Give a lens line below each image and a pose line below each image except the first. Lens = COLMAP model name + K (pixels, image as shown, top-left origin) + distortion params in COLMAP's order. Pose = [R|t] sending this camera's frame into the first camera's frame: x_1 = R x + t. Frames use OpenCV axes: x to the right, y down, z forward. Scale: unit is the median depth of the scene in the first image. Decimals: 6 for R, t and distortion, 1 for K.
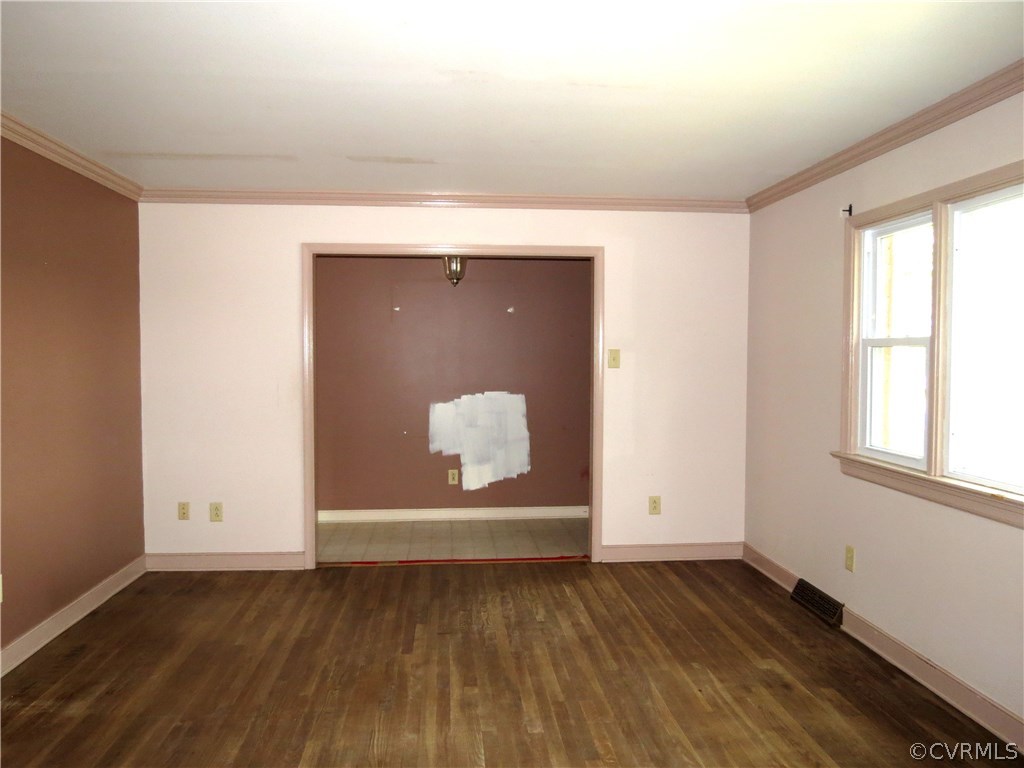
lens RADIAL K [[730.4, 0, 504.7], [0, 730.4, 385.3], [0, 0, 1]] dist [-0.038592, 0.028932]
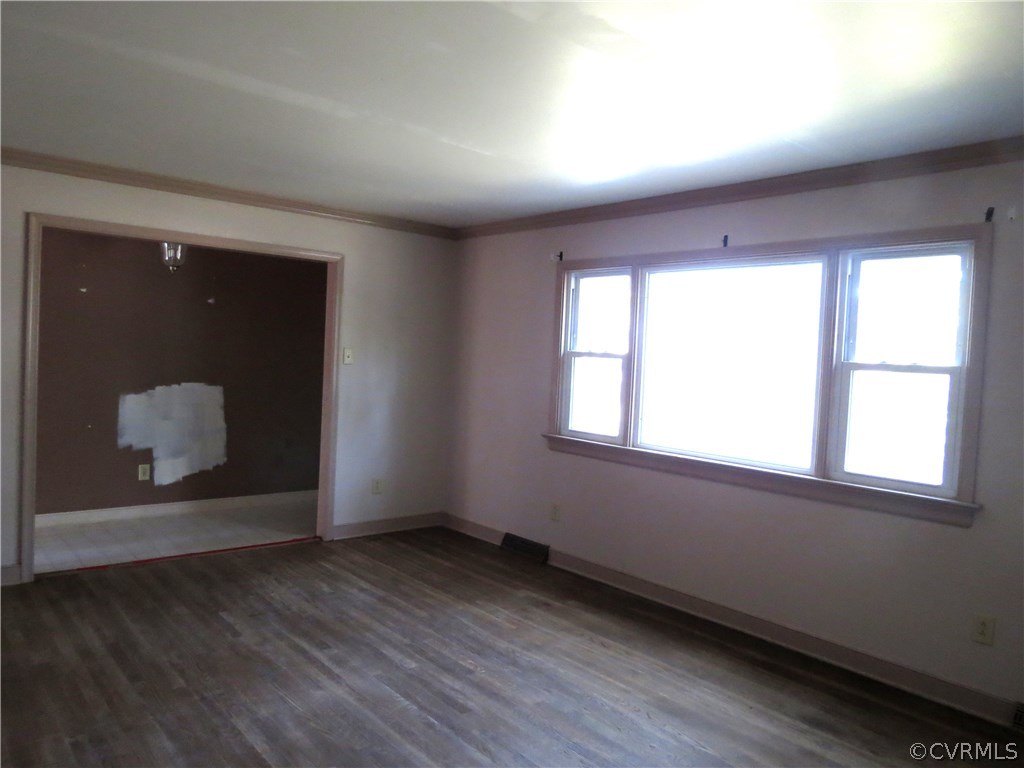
lens RADIAL K [[730.4, 0, 503.1], [0, 730.4, 378.9], [0, 0, 1]] dist [-0.038592, 0.028932]
pose [[0.811260, 0.018189, 0.584402, -0.410815], [-0.020496, 0.999786, -0.002664, -0.004298], [-0.584326, -0.009817, 0.811460, -0.055365]]
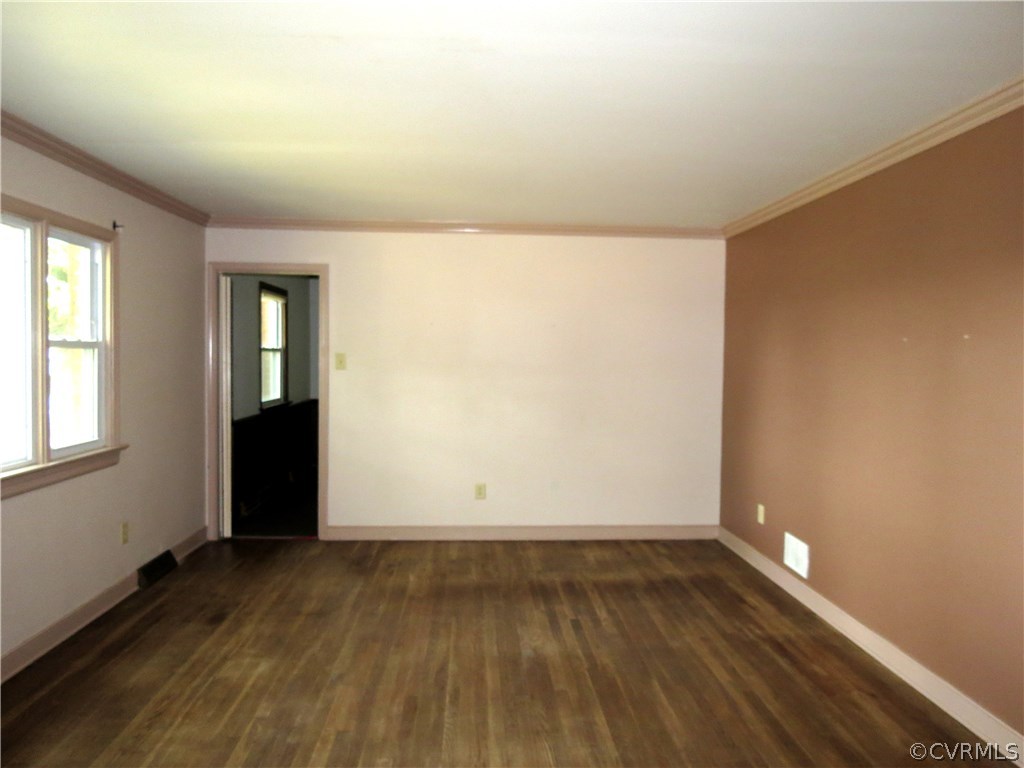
lens RADIAL K [[730.4, 0, 508.9], [0, 730.4, 382.0], [0, 0, 1]] dist [-0.038592, 0.028932]
pose [[-0.999462, -0.018332, 0.027189, -0.100710], [-0.016163, 0.996825, 0.077965, -0.066581], [-0.028532, 0.077484, -0.996585, 1.401690]]
